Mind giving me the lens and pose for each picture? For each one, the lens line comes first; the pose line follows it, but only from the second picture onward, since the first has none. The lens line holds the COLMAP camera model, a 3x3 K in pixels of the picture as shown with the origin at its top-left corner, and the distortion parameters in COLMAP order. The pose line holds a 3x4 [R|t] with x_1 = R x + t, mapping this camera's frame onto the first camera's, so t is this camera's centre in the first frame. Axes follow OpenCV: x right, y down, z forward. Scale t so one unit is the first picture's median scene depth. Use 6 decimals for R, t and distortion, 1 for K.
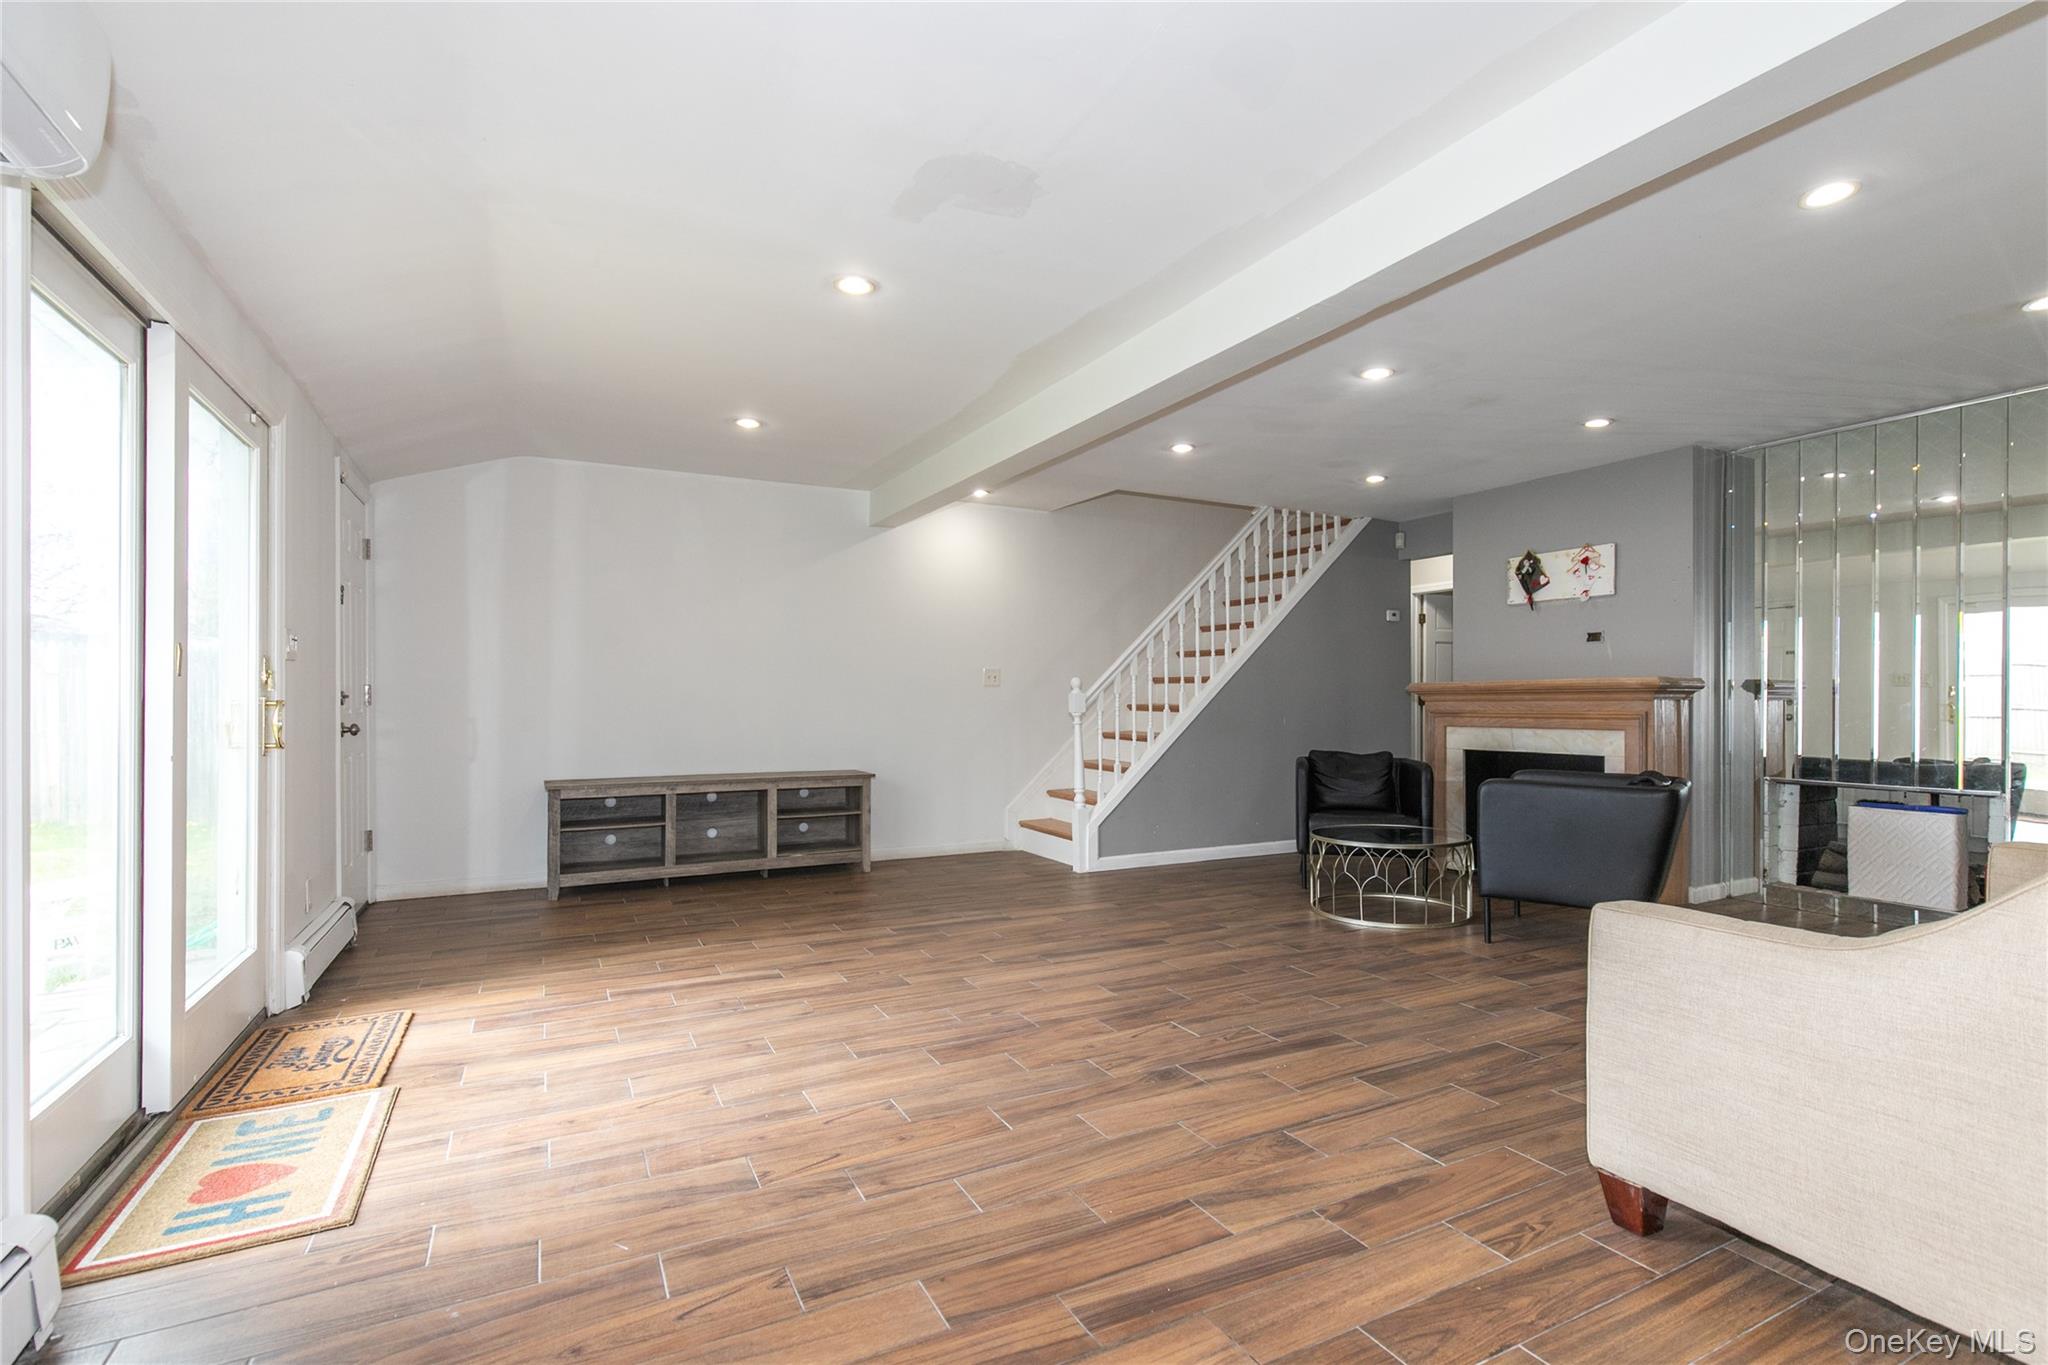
lens RADIAL K [[926.6, 0, 1032.6], [0, 926.6, 709.2], [0, 0, 1]] dist [0.003206, -0.000031]
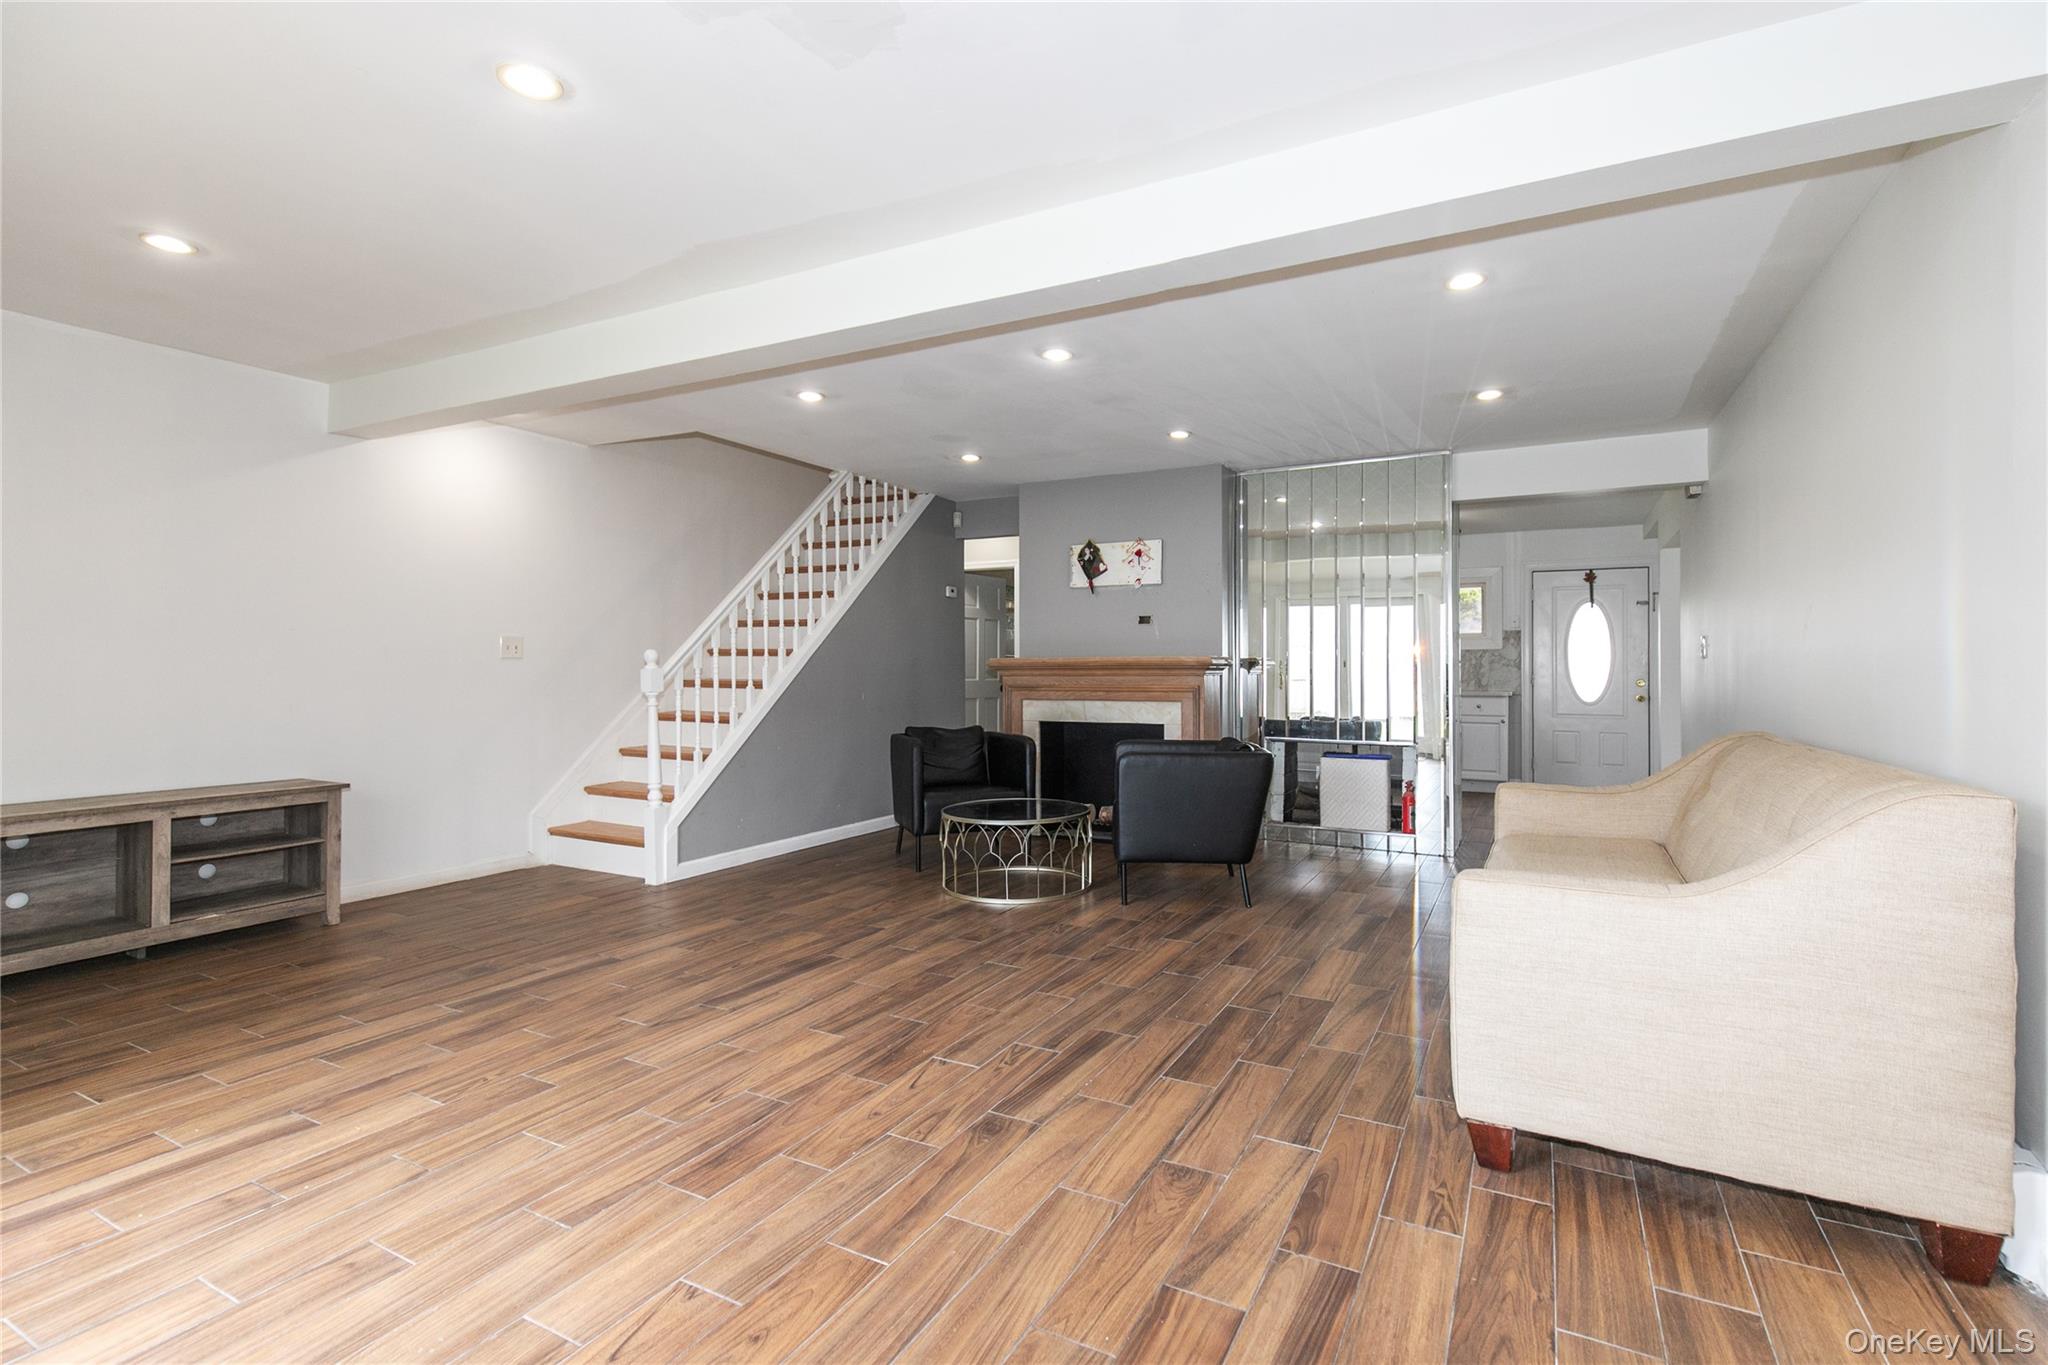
lens RADIAL K [[927.5, 0, 1029.3], [0, 927.5, 664.4], [0, 0, 1]] dist [0.008299, -0.000790]
pose [[0.830041, 0.001031, 0.557701, -0.218942], [0.006349, 0.999916, -0.011298, -0.015895], [-0.557666, 0.012919, 0.829965, 0.189783]]
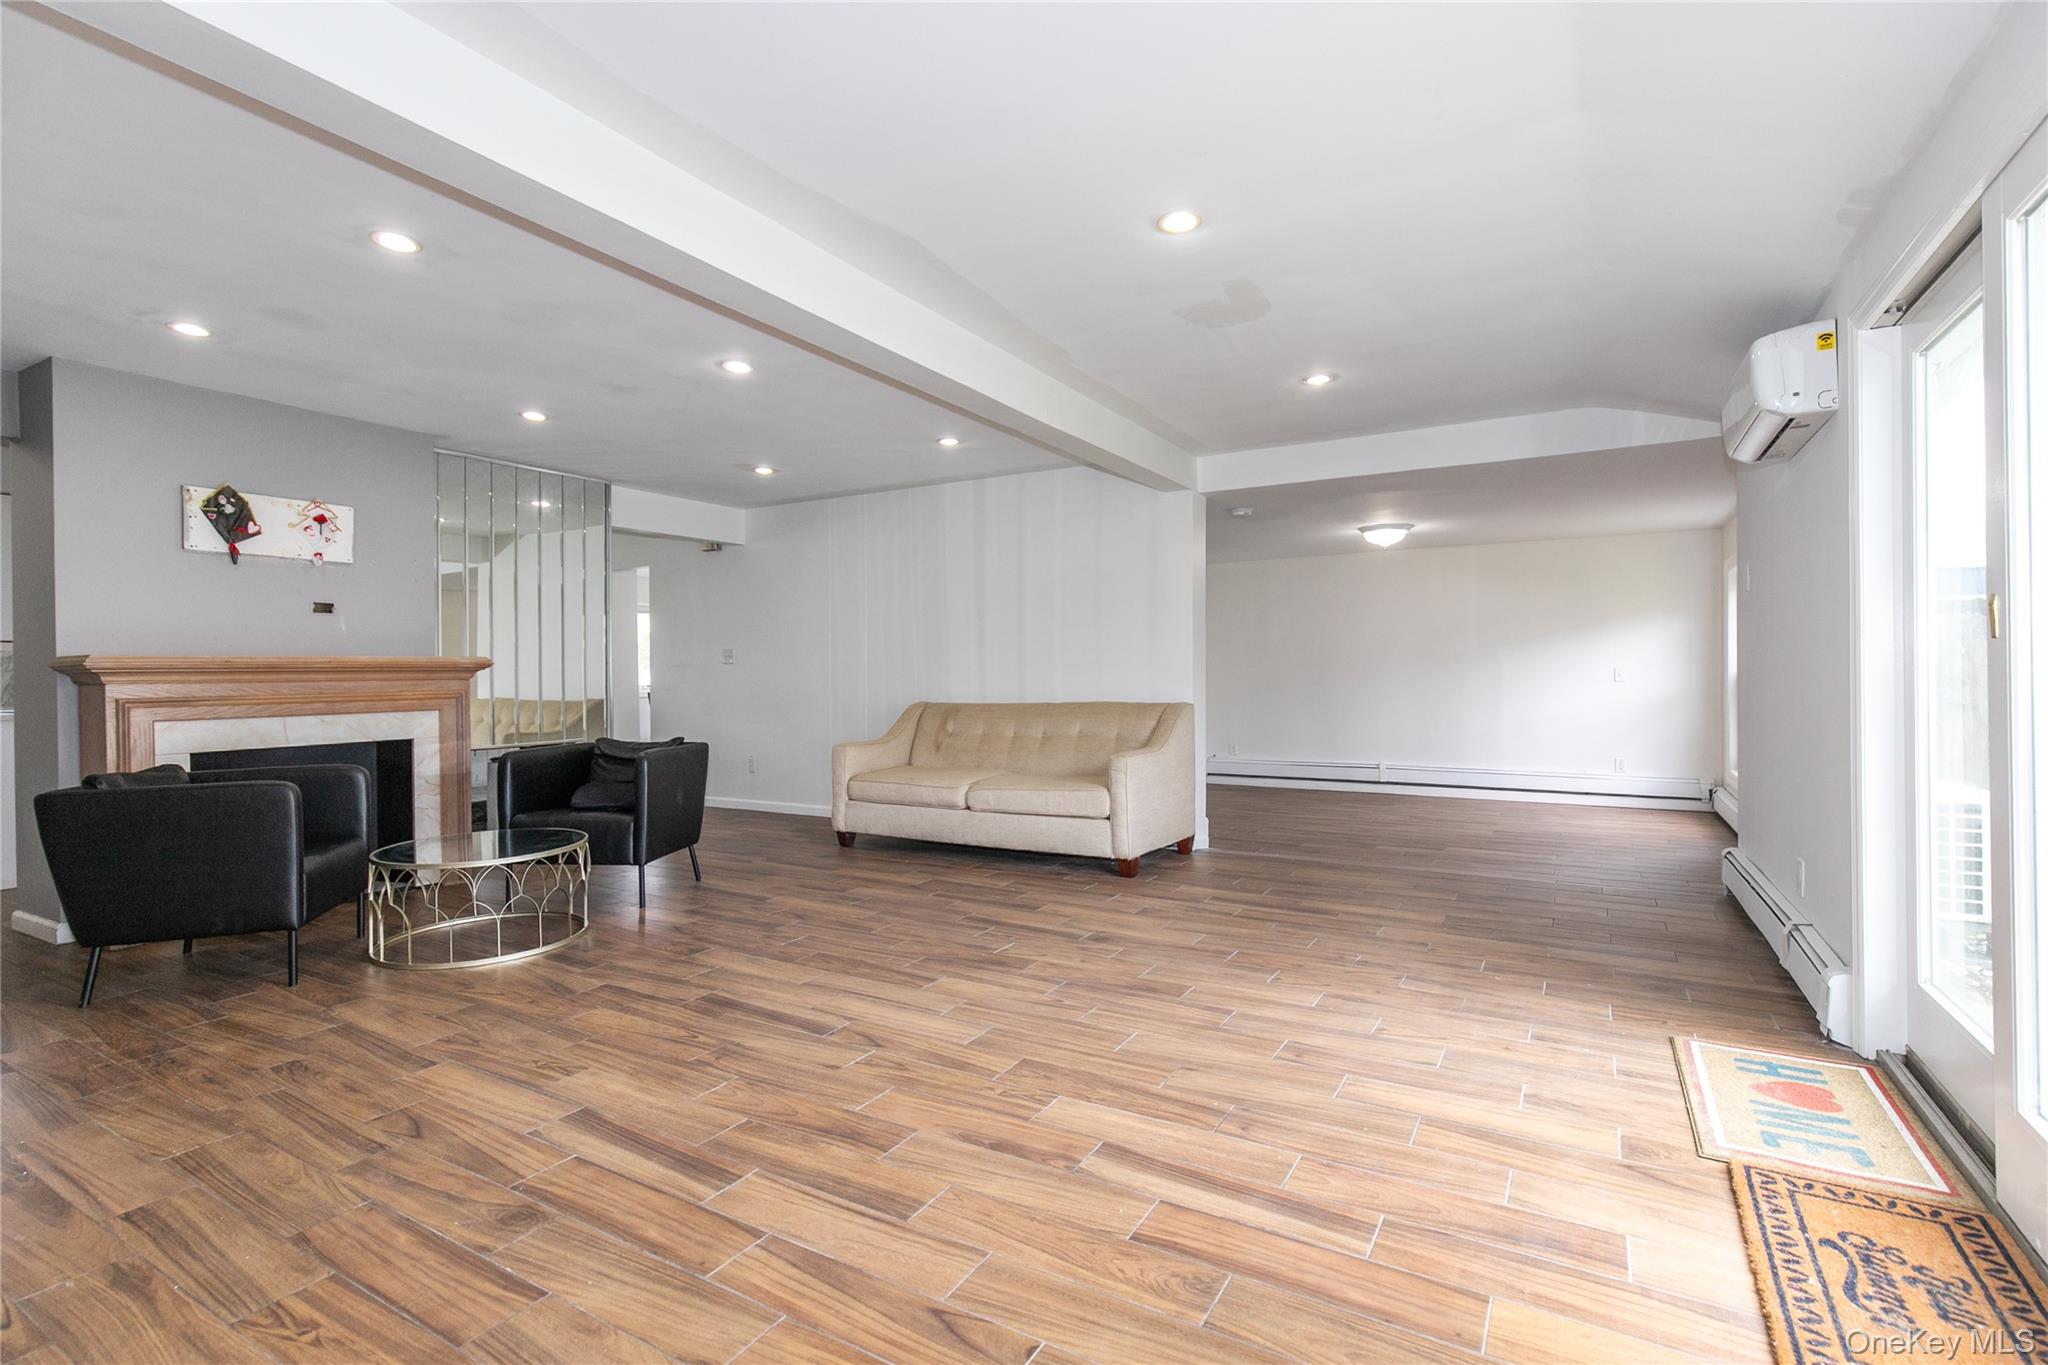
lens RADIAL K [[982.1, 0, 1024.0], [0, 982.1, 682.5], [0, 0, 1]] dist [0.002323, 0.000051]
pose [[-0.530206, -0.002533, 0.847865, -0.764377], [0.017049, 0.999761, 0.013649, -0.013726], [-0.847698, 0.021692, -0.530036, 1.353991]]
